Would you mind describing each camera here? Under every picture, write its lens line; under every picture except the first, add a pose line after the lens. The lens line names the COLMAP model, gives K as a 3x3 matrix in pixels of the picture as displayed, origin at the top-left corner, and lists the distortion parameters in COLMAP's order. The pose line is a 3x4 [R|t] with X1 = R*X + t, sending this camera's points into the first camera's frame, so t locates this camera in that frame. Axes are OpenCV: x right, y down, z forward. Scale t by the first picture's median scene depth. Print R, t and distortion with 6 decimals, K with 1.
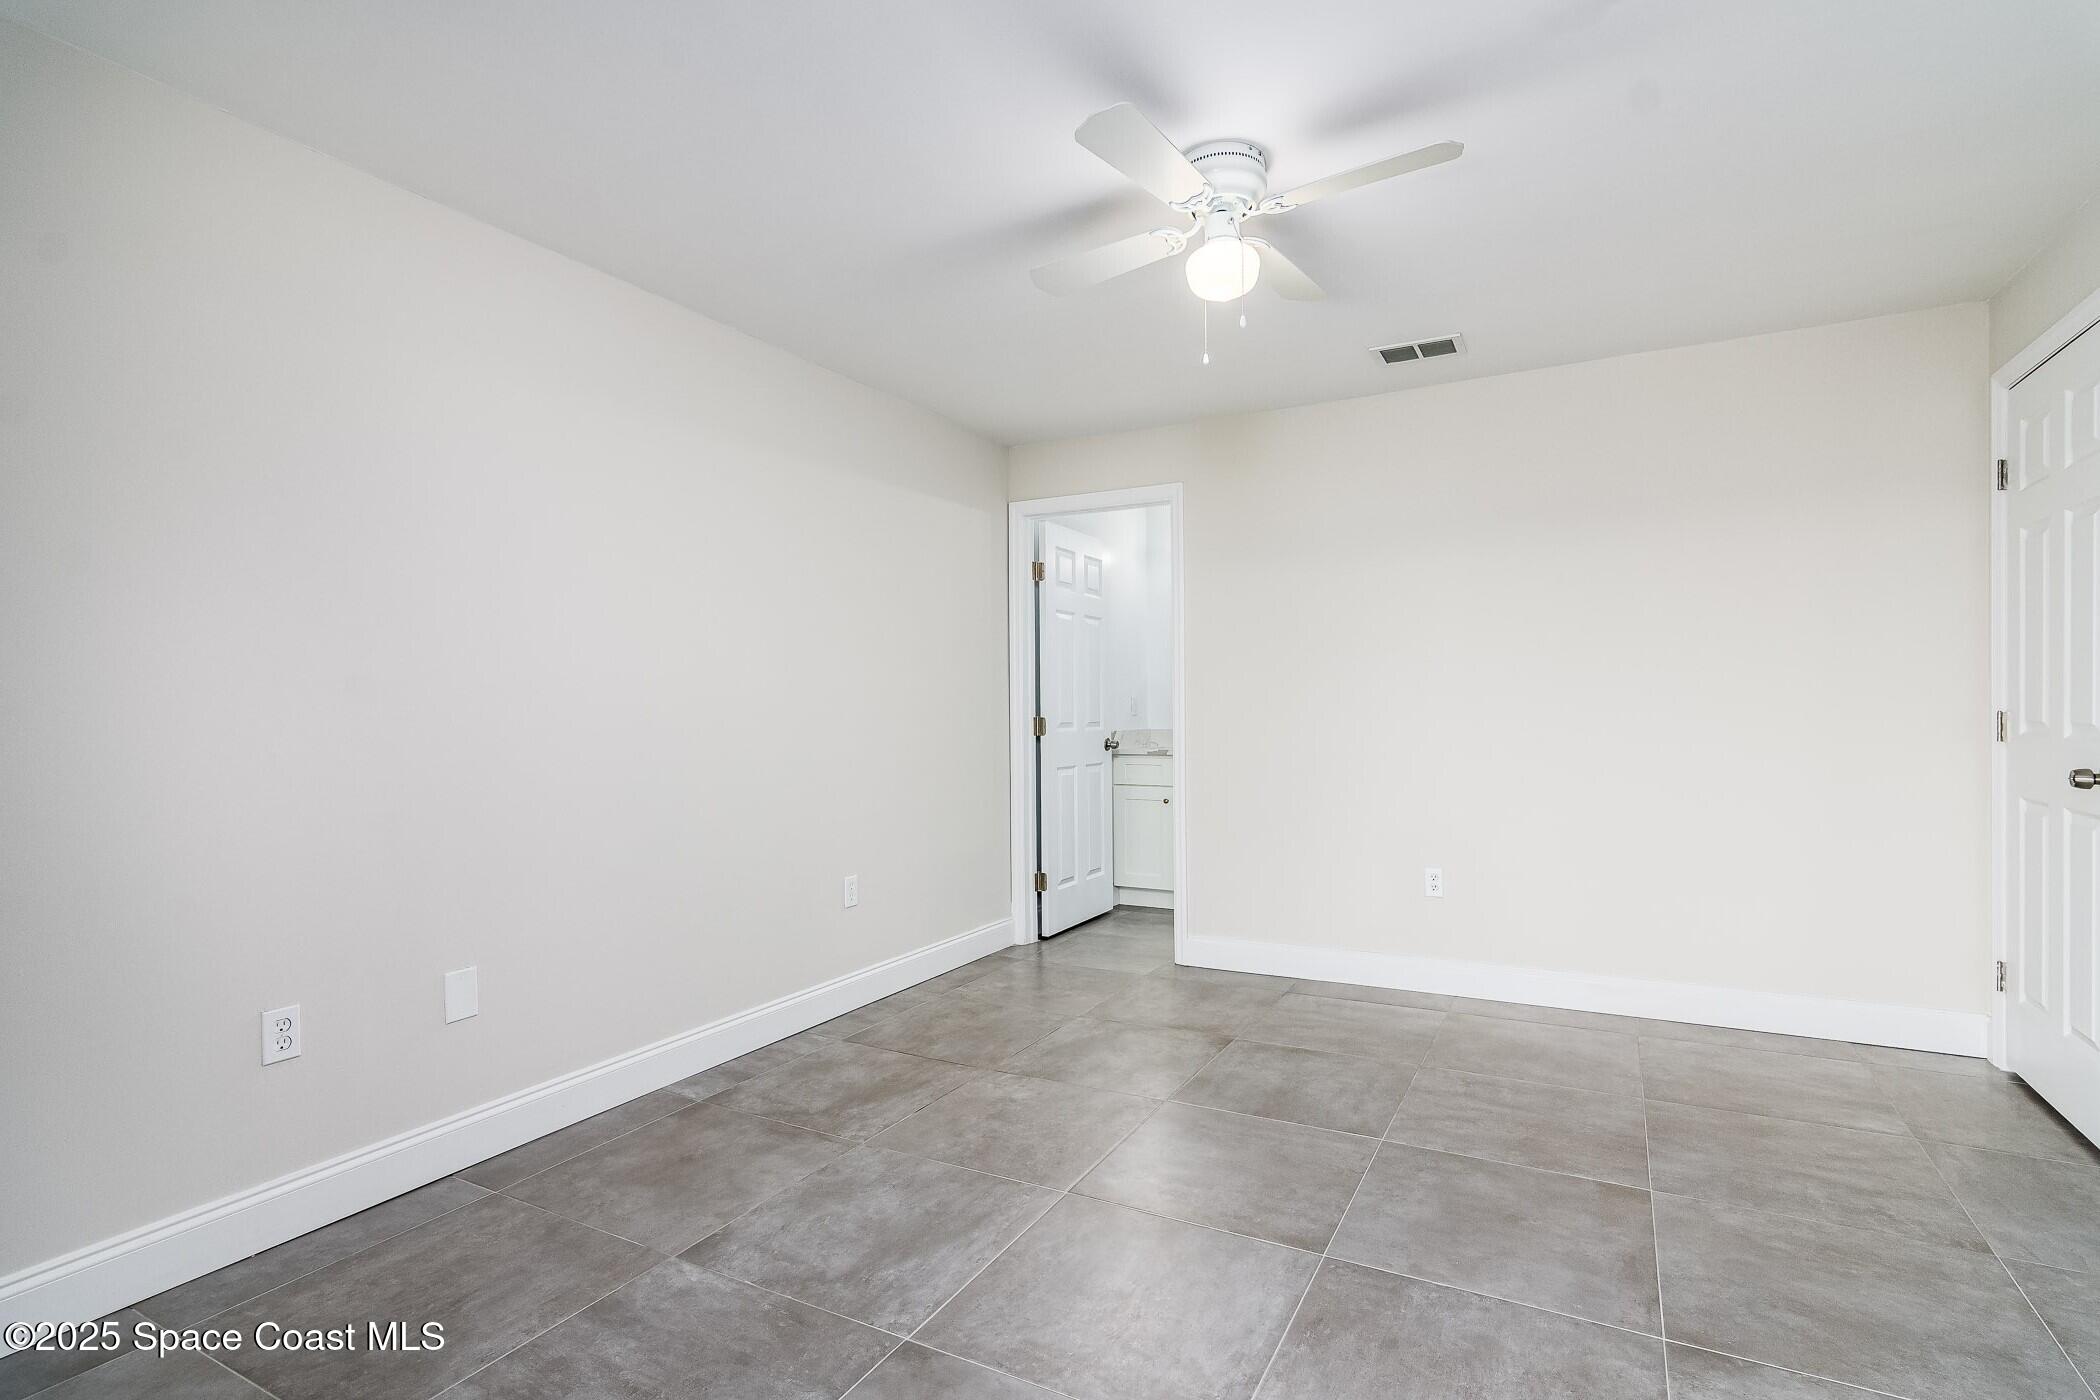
lens RADIAL K [[1029.9, 0, 1049.0], [0, 1029.9, 707.5], [0, 0, 1]] dist [-0.000009, -0.000074]
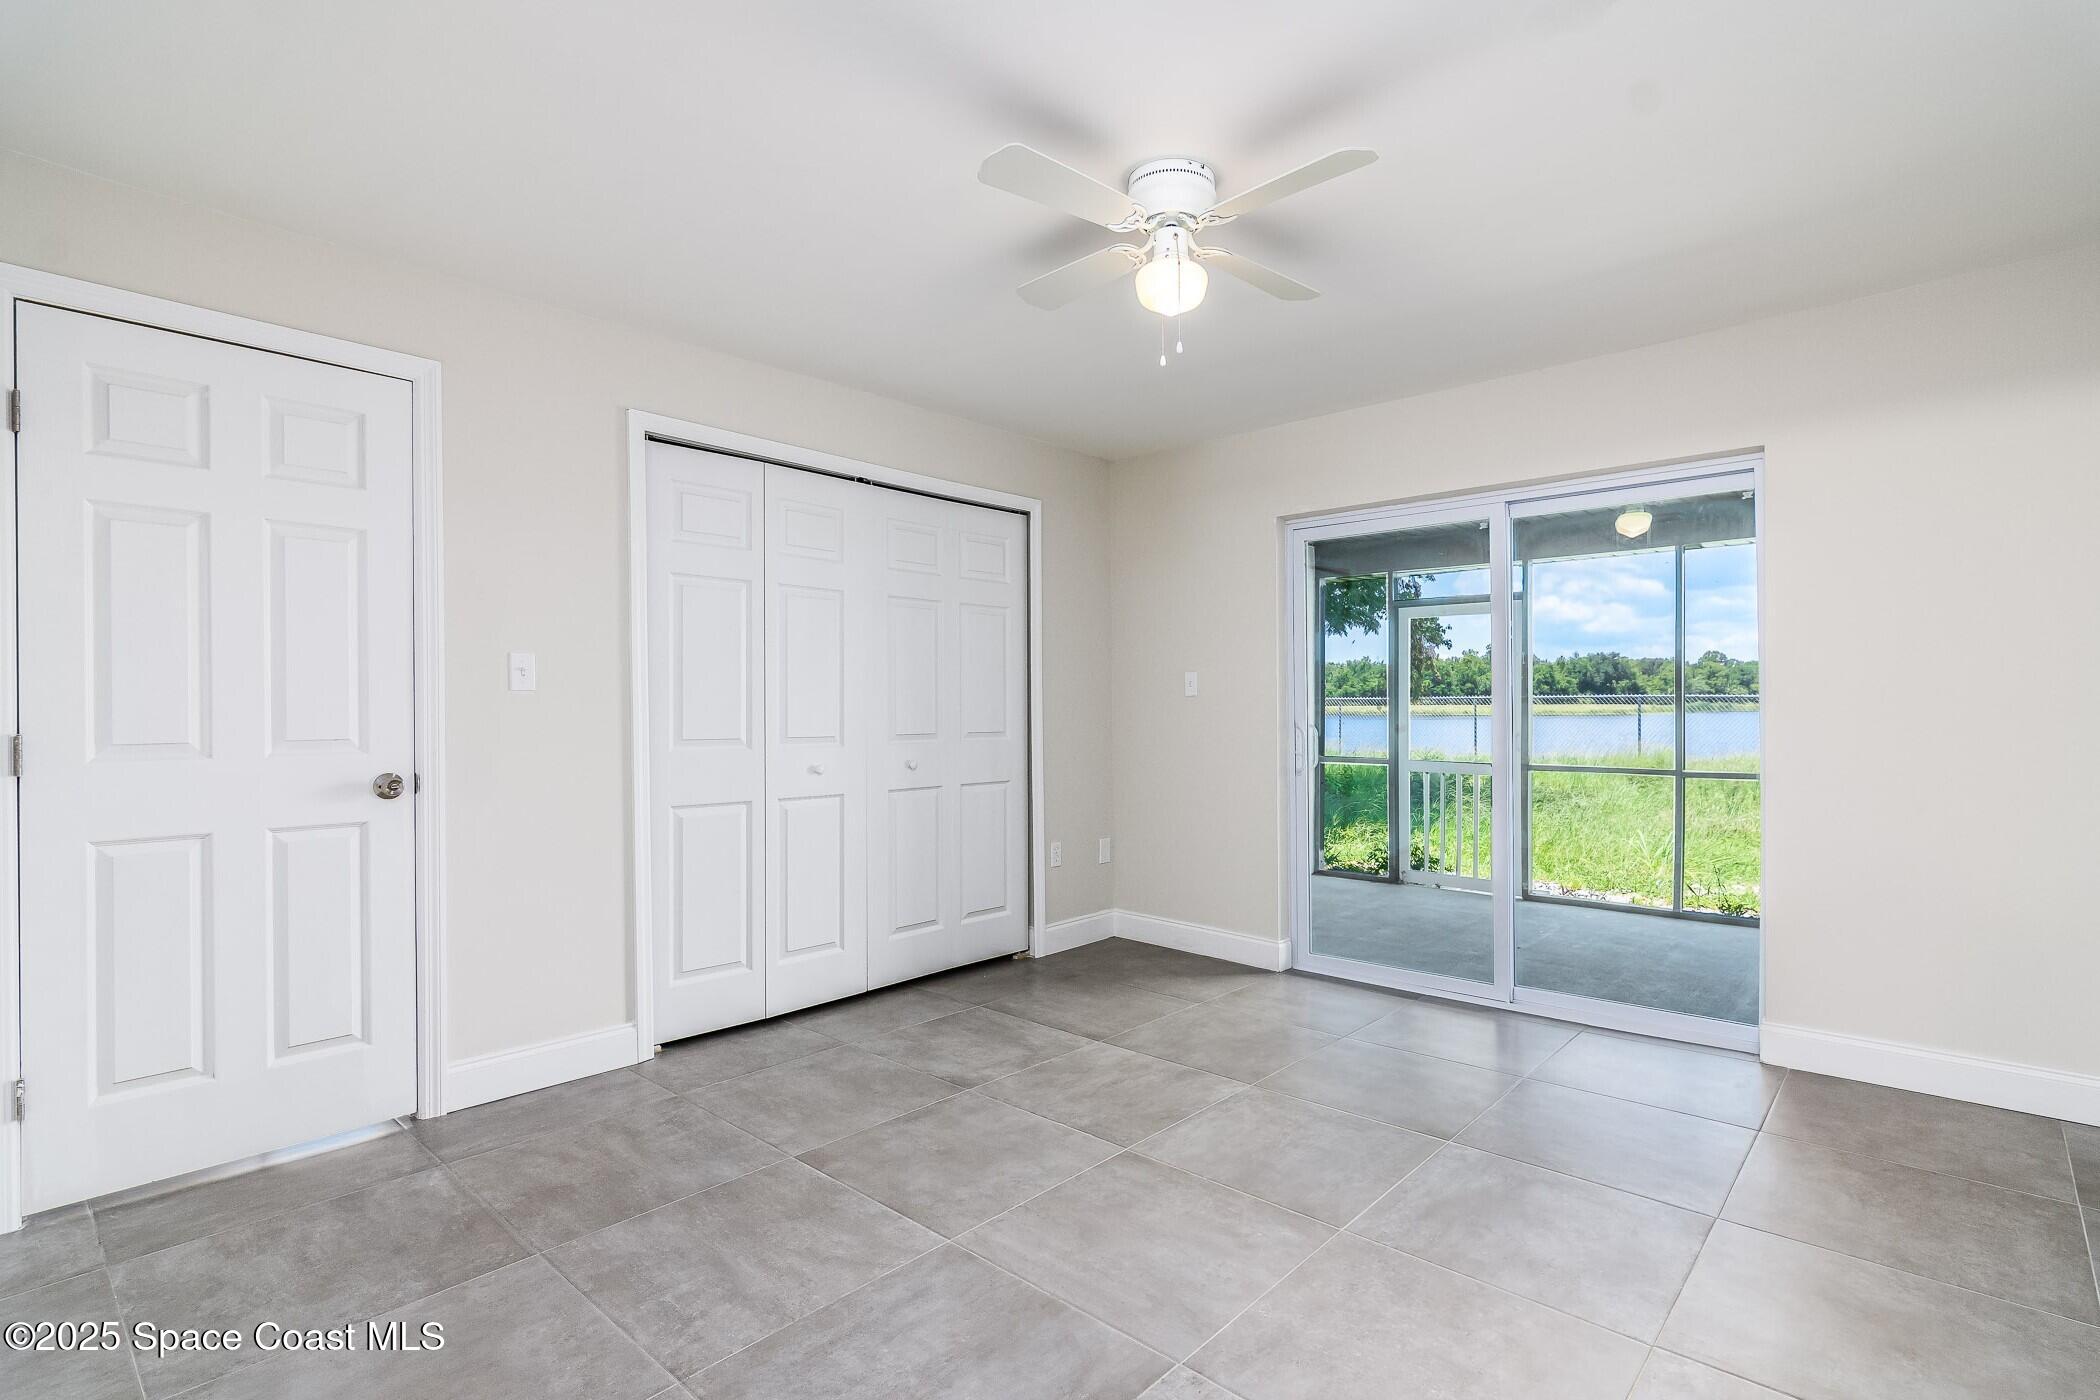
lens RADIAL K [[1029.9, 0, 1050.7], [0, 1029.9, 700.6], [0, 0, 1]] dist [-0.000009, -0.000074]
pose [[-0.972879, 0.014601, 0.230851, 0.054703], [0.014172, 0.999893, -0.003519, -0.013595], [-0.230878, -0.000152, -0.972983, 2.122155]]
